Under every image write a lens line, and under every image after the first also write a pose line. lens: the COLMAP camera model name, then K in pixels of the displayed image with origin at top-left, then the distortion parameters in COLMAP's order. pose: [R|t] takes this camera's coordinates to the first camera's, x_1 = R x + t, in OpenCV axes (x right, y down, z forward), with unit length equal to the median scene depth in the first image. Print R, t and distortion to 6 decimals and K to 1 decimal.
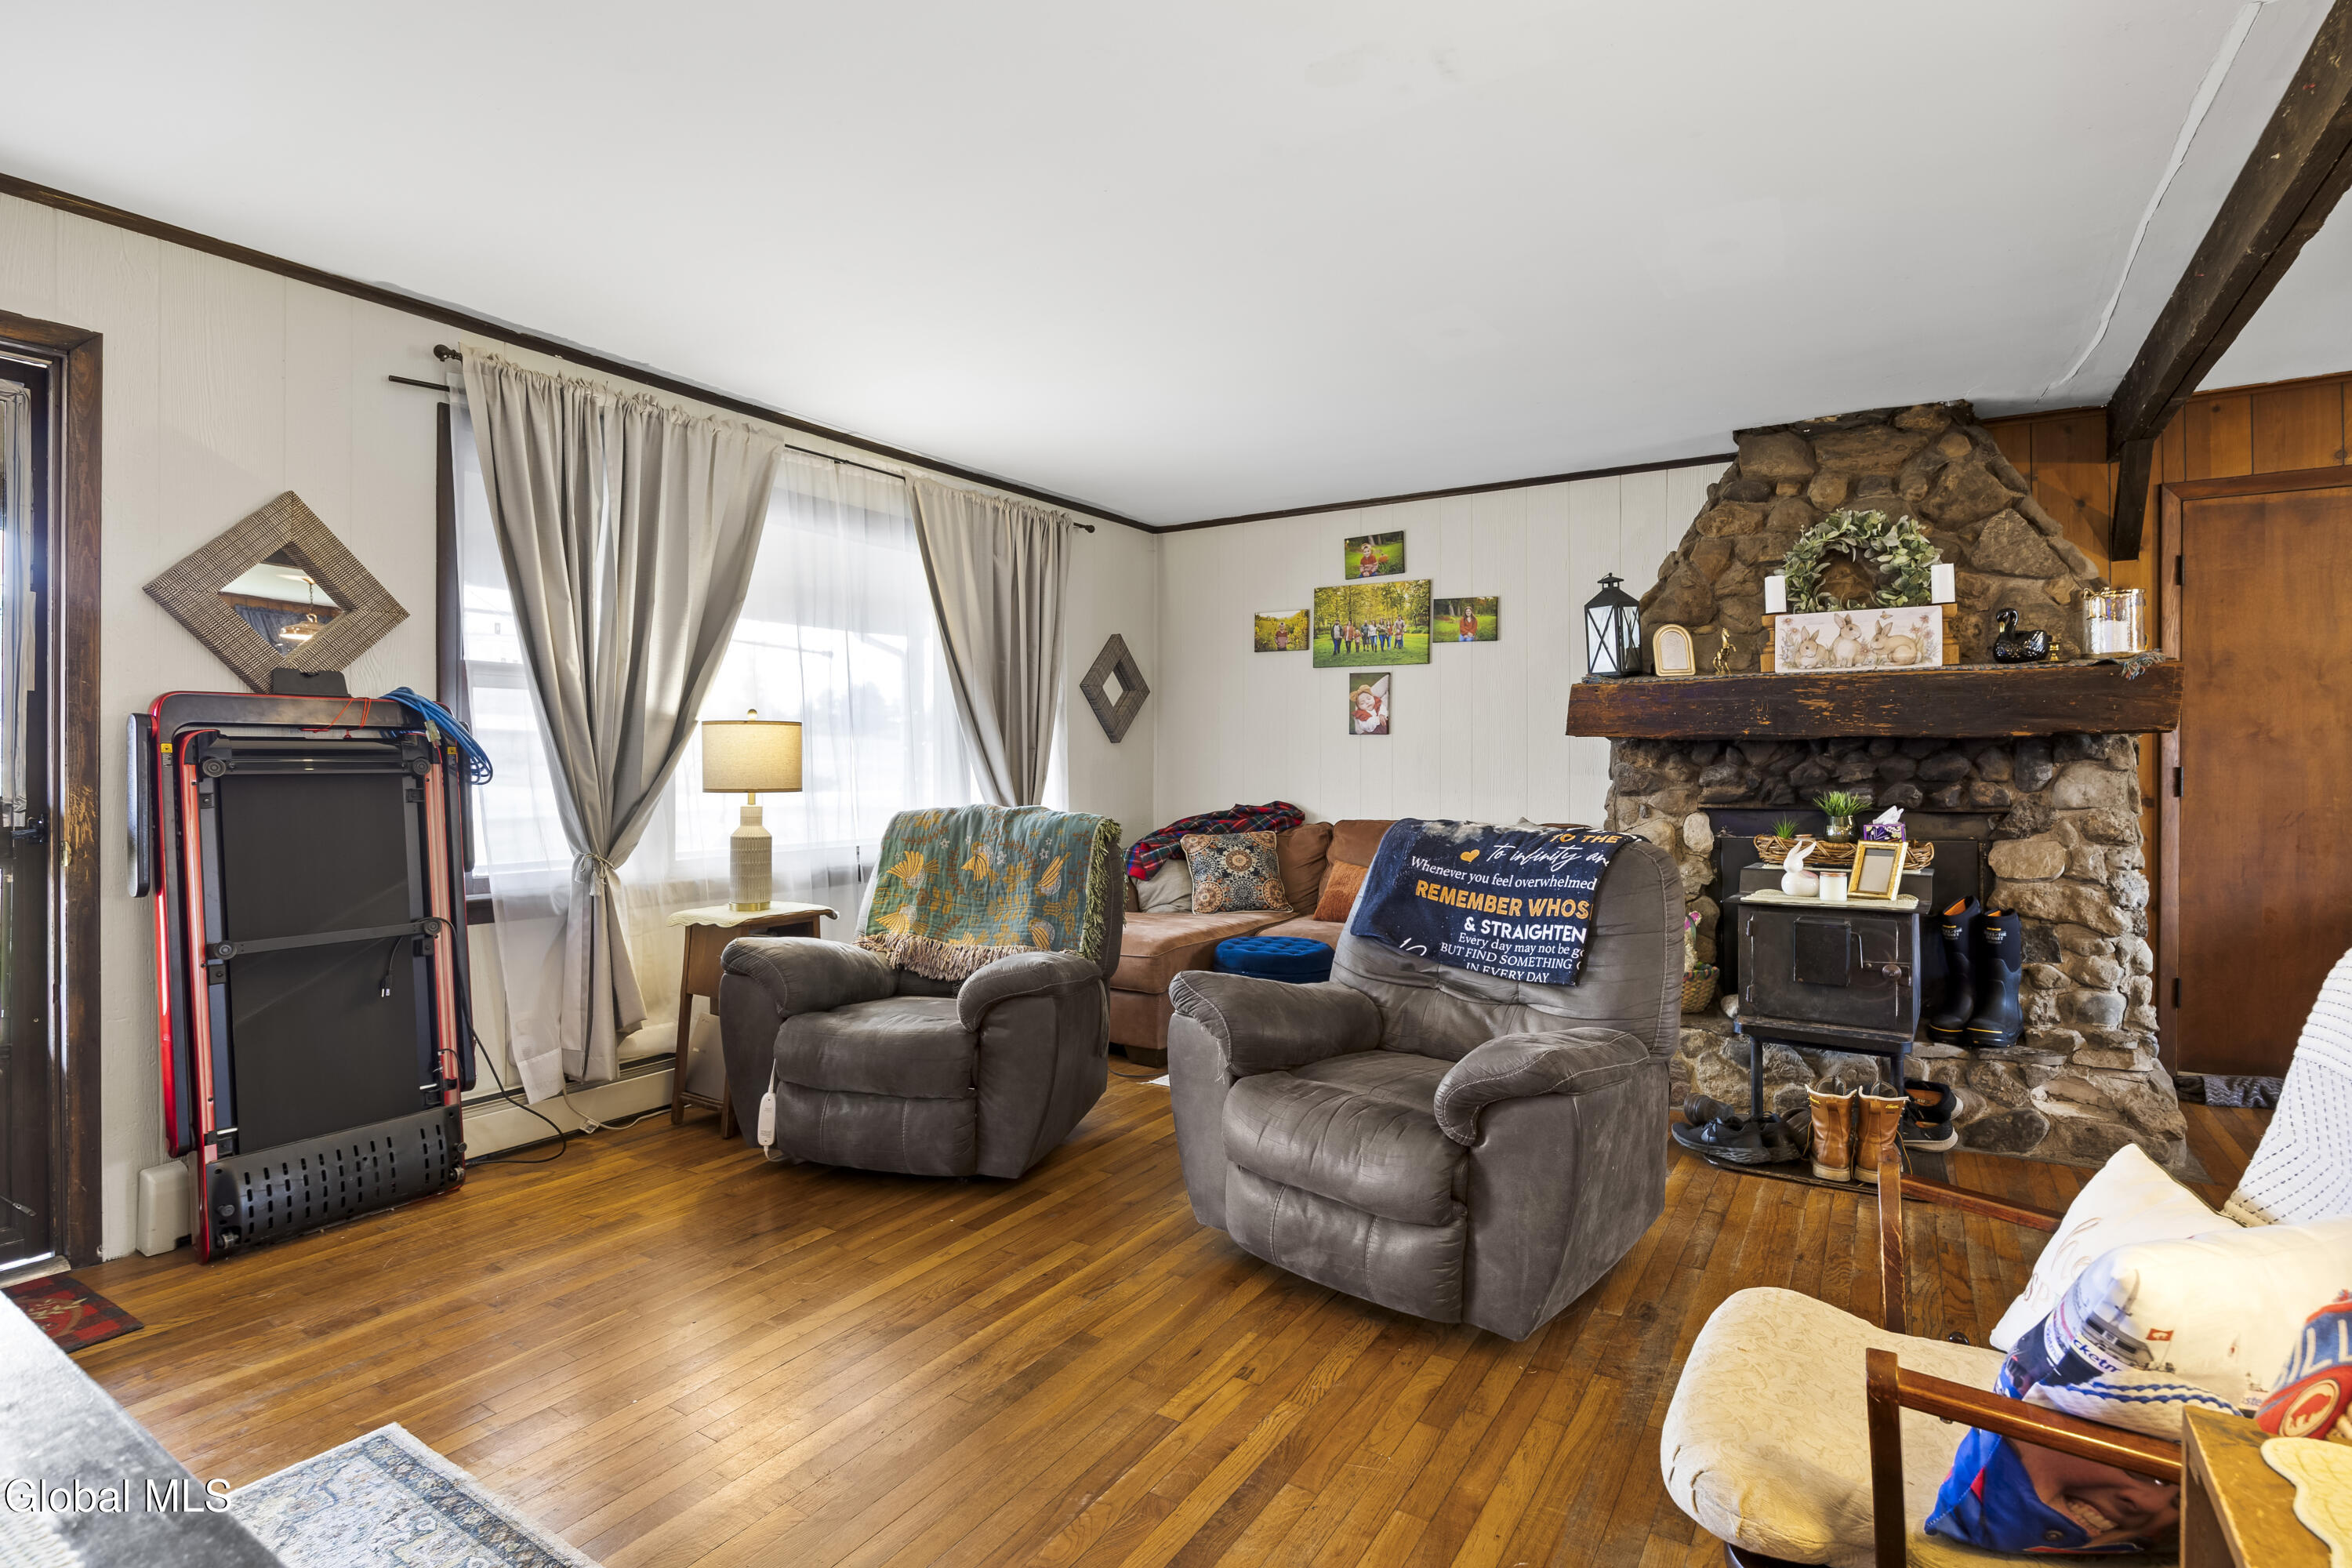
lens RADIAL K [[1181.2, 0, 1162.8], [0, 1181.2, 766.3], [0, 0, 1]] dist [-0.007054, -0.000527]
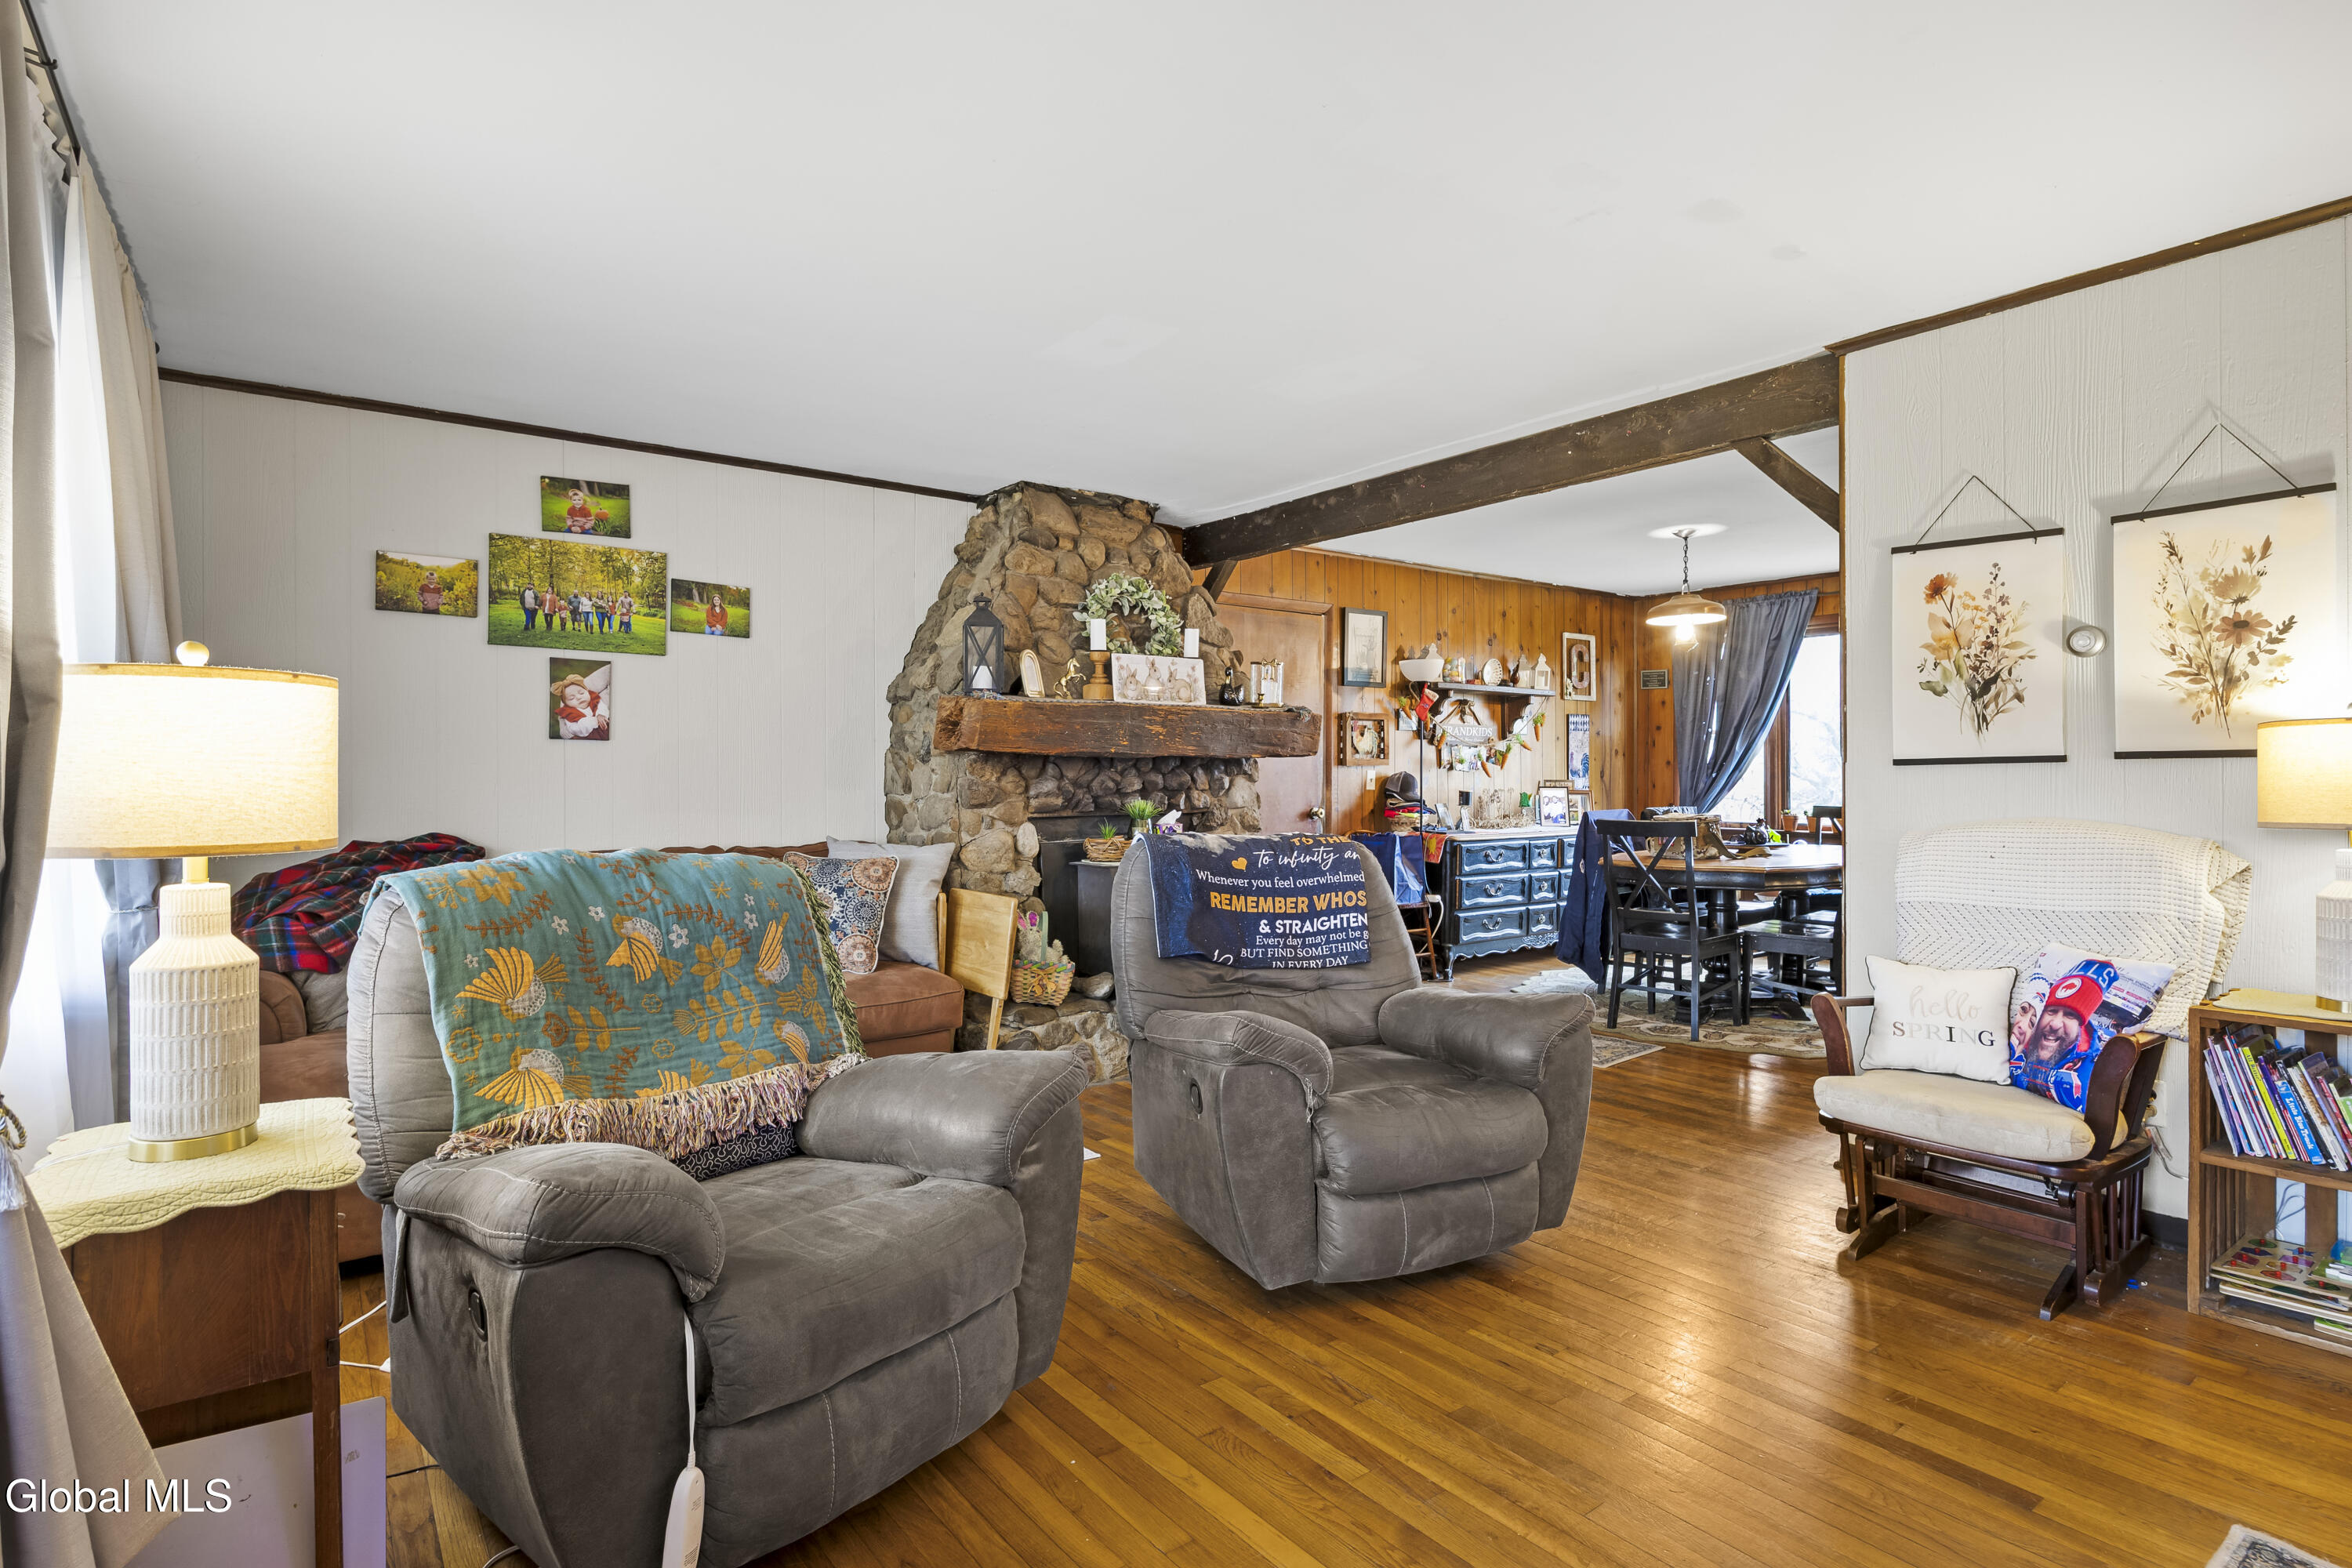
lens RADIAL K [[1181.2, 0, 1174.8], [0, 1181.2, 785.9], [0, 0, 1]] dist [-0.007054, -0.000527]
pose [[0.341967, -0.007823, 0.939679, -0.577798], [0.003978, 0.999968, 0.006877, -0.001363], [-0.939703, 0.001386, 0.341988, 0.528728]]
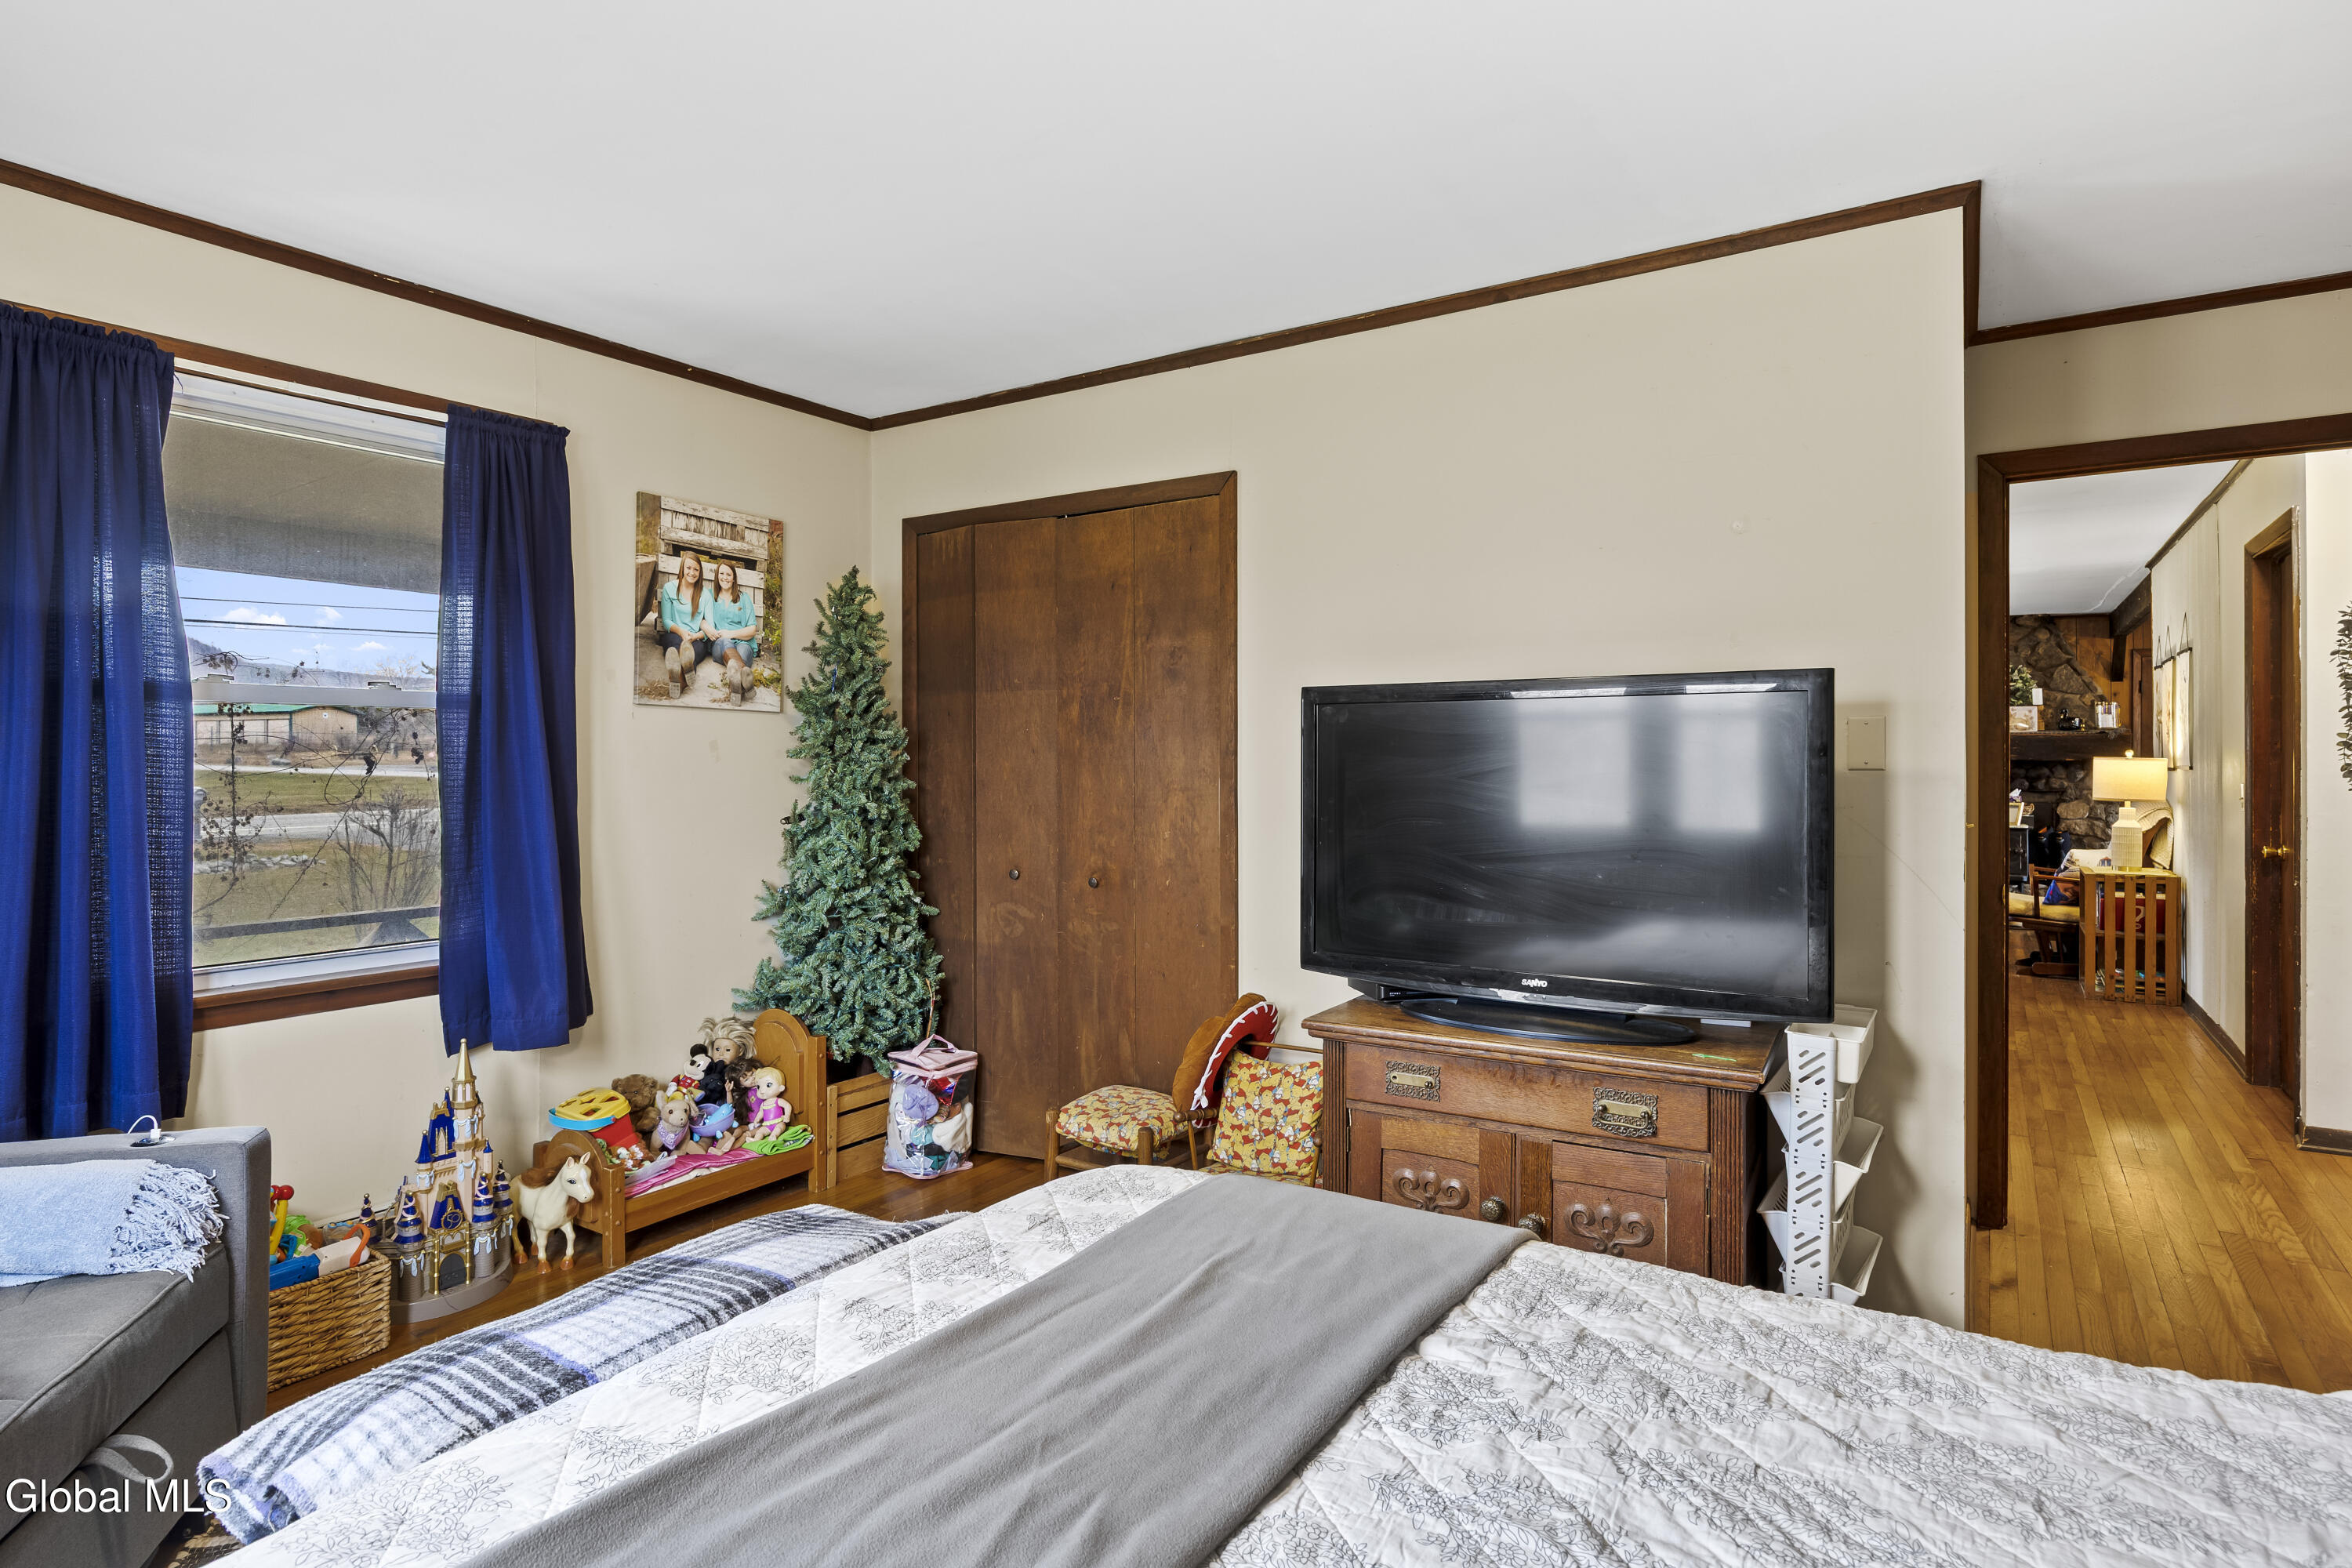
lens RADIAL K [[1221.2, 0, 1171.3], [0, 1221.2, 768.6], [0, 0, 1]] dist [-0.015601, -0.000242]
pose [[0.999706, -0.000919, -0.024213, -0.994122], [0.000922, 1.000000, 0.000102, -0.008592], [0.024213, -0.000124, 0.999707, -1.440181]]
